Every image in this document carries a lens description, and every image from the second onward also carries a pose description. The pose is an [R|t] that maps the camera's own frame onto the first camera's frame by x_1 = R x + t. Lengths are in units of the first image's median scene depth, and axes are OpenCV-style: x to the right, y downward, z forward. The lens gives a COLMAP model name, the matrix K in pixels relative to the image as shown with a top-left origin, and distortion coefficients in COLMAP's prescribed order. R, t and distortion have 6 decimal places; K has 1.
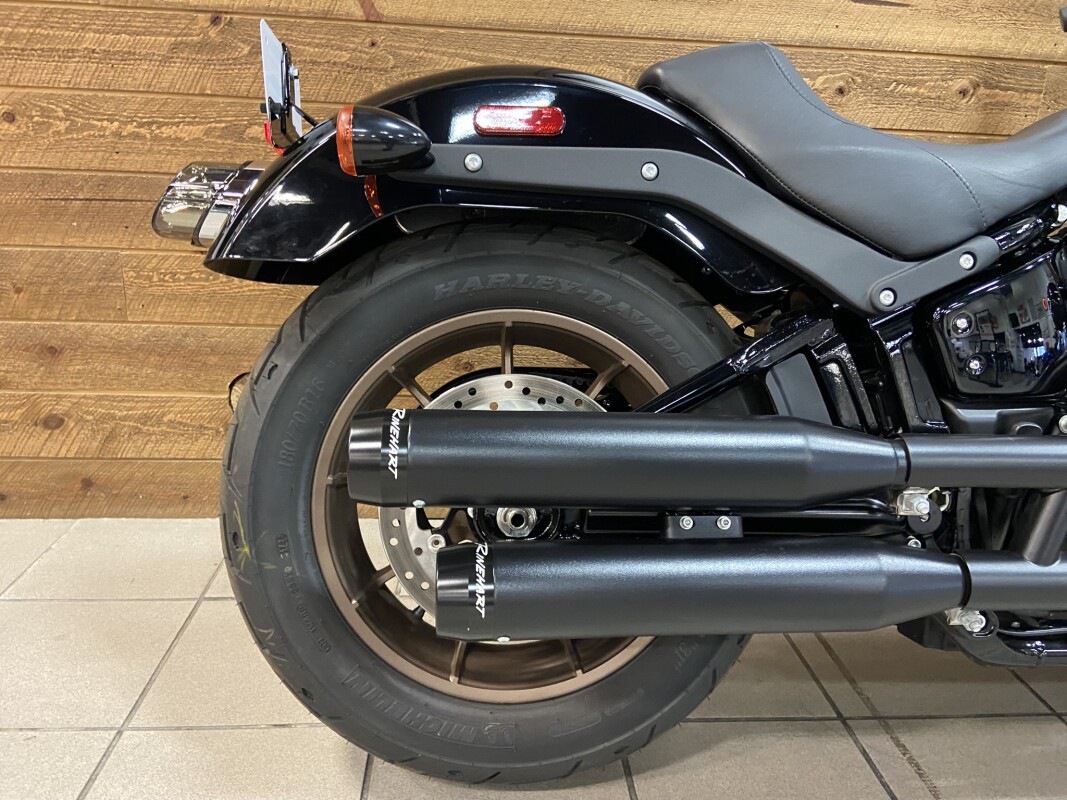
lens RADIAL K [[804.8, 0, 533.6], [0, 804.8, 397.5], [0, 0, 1]] dist [0.005117, -0.003068]
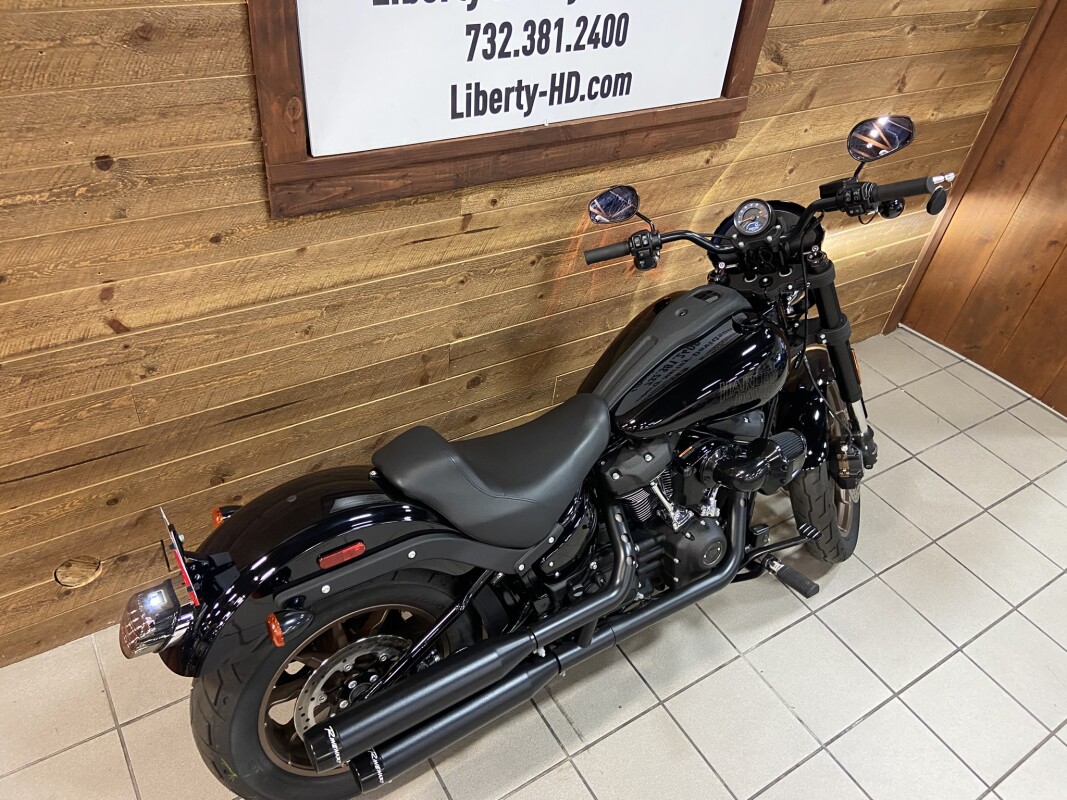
lens RADIAL K [[804.8, 0, 534.8], [0, 804.8, 404.3], [0, 0, 1]] dist [0.005117, -0.003068]
pose [[0.867972, -0.263509, 0.420937, -0.188555], [0.047460, 0.887749, 0.457874, -0.859172], [-0.494341, -0.377444, 0.783047, -0.319437]]
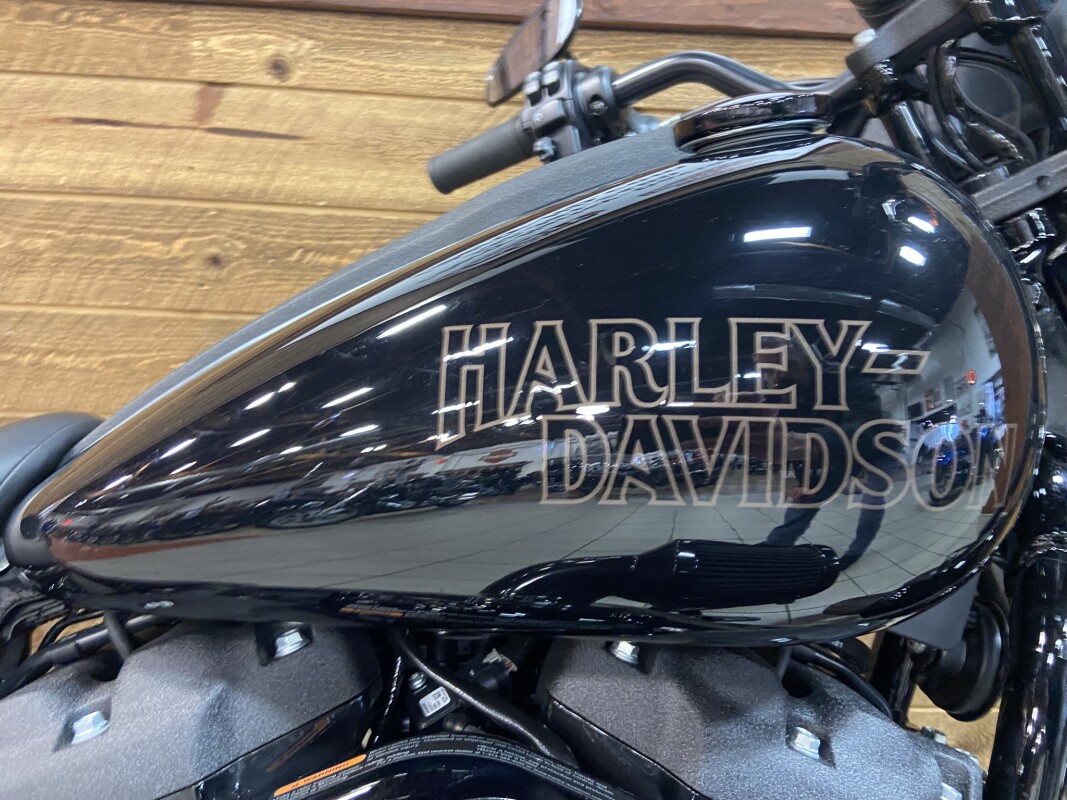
lens RADIAL K [[804.8, 0, 524.8], [0, 804.8, 398.6], [0, 0, 1]] dist [0.005117, -0.003068]
pose [[0.999922, 0.010935, 0.006082, 0.633841], [-0.010581, 0.998406, -0.055441, -0.236058], [-0.006678, 0.055373, 0.998443, 0.350739]]
